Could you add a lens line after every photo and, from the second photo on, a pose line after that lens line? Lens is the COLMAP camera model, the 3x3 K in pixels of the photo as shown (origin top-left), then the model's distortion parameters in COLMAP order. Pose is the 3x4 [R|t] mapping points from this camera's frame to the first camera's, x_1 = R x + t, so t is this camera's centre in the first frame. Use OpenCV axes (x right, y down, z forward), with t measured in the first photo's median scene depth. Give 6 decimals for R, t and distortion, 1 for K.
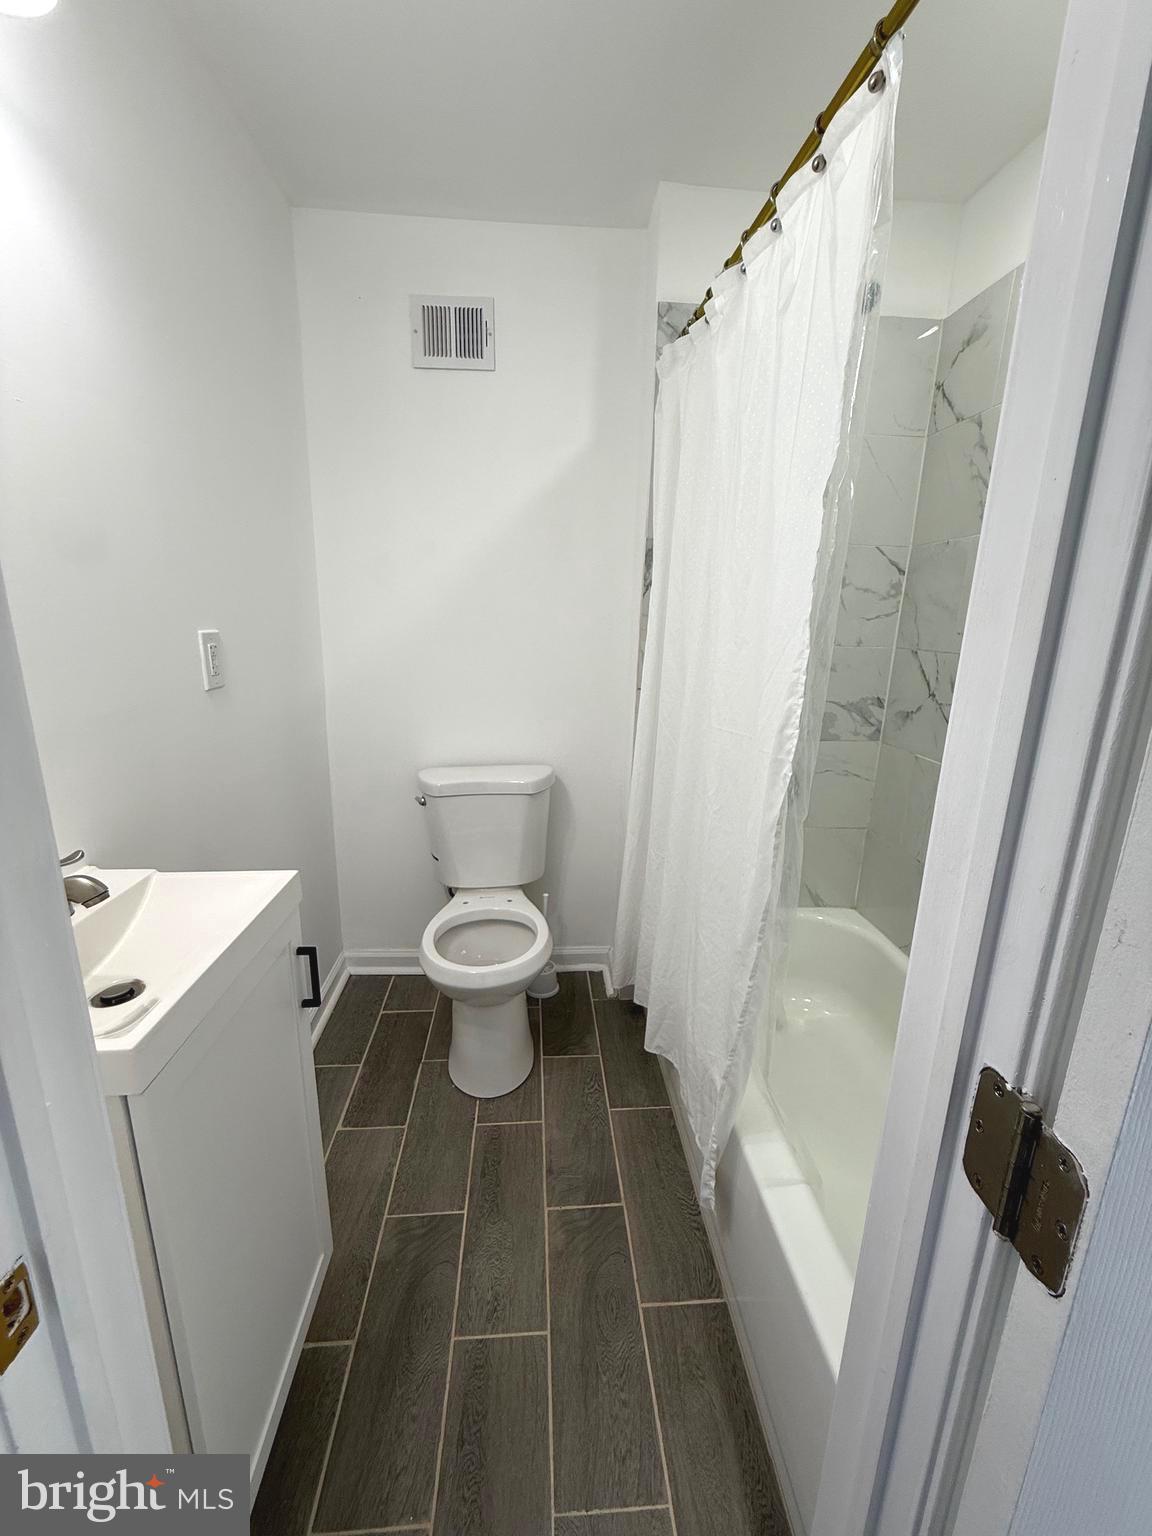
lens RADIAL K [[609.8, 0, 576.0], [0, 609.8, 768.0], [0, 0, 1]] dist [0.000888, 0.000132]
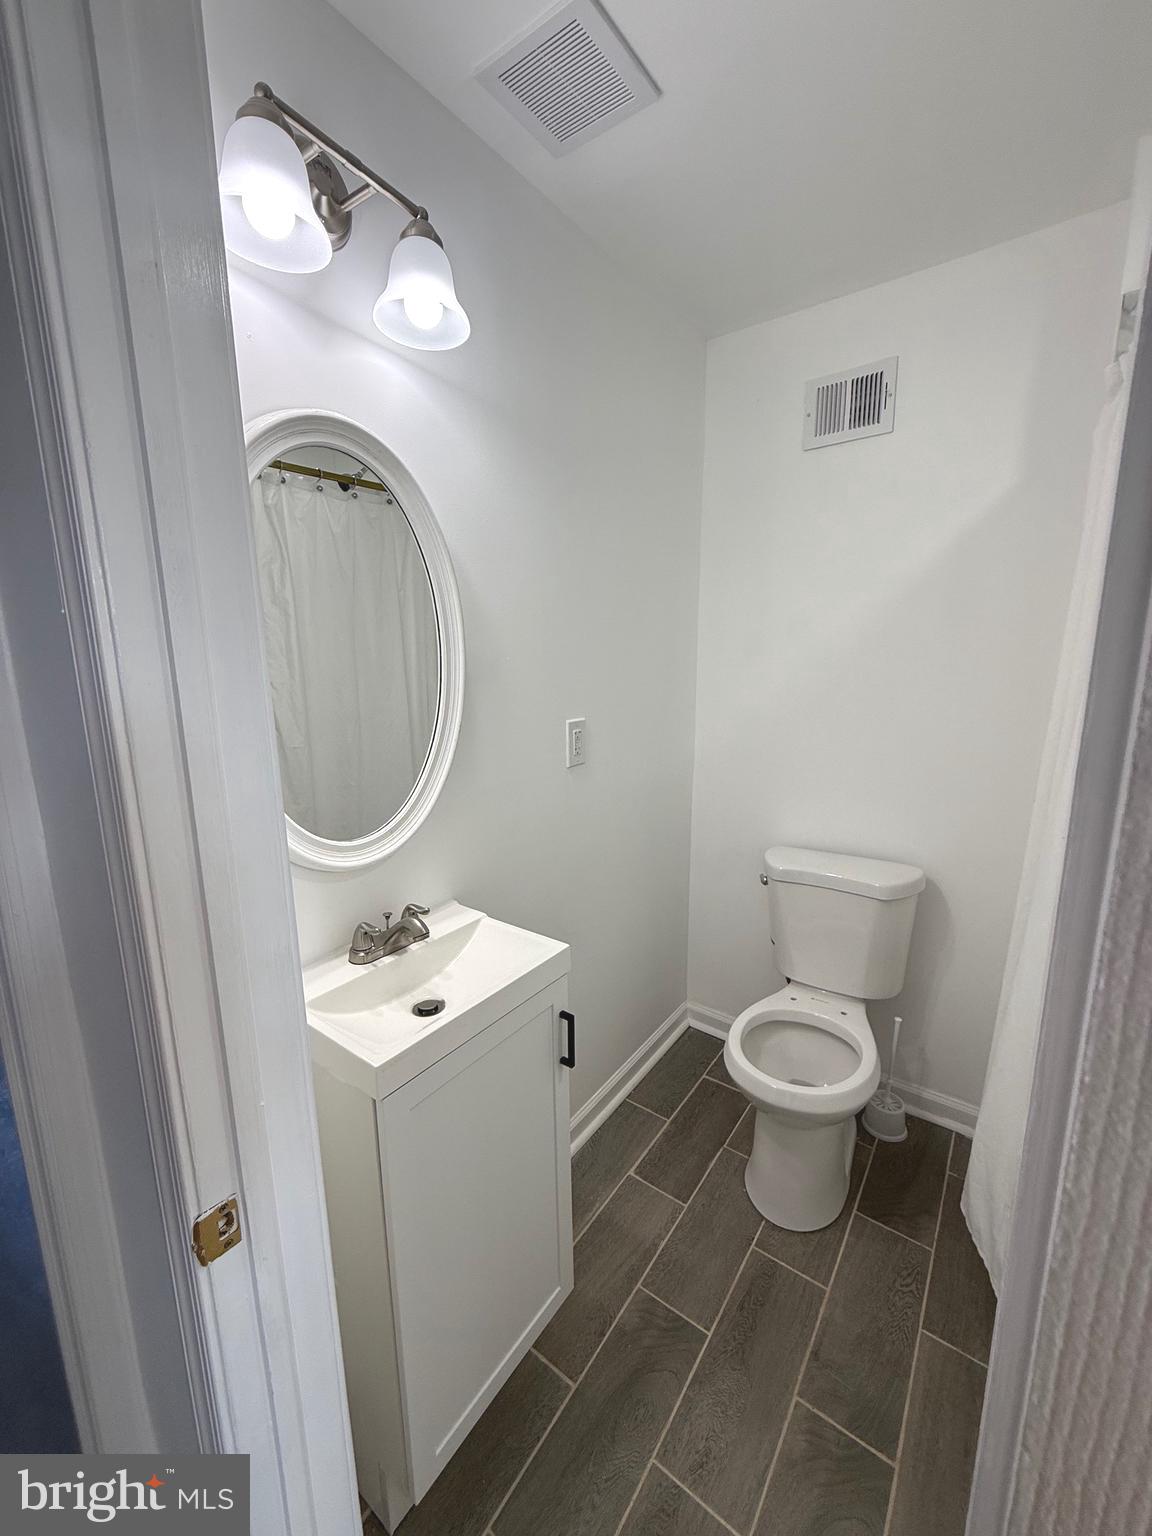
lens RADIAL K [[605.2, 0, 576.0], [0, 605.2, 768.0], [0, 0, 1]] dist [-0.000426, 0.000294]
pose [[0.759119, 0.095144, -0.643961, 0.147009], [-0.131865, 0.991227, -0.008993, -0.087957], [0.637456, 0.091743, 0.765005, 0.054743]]
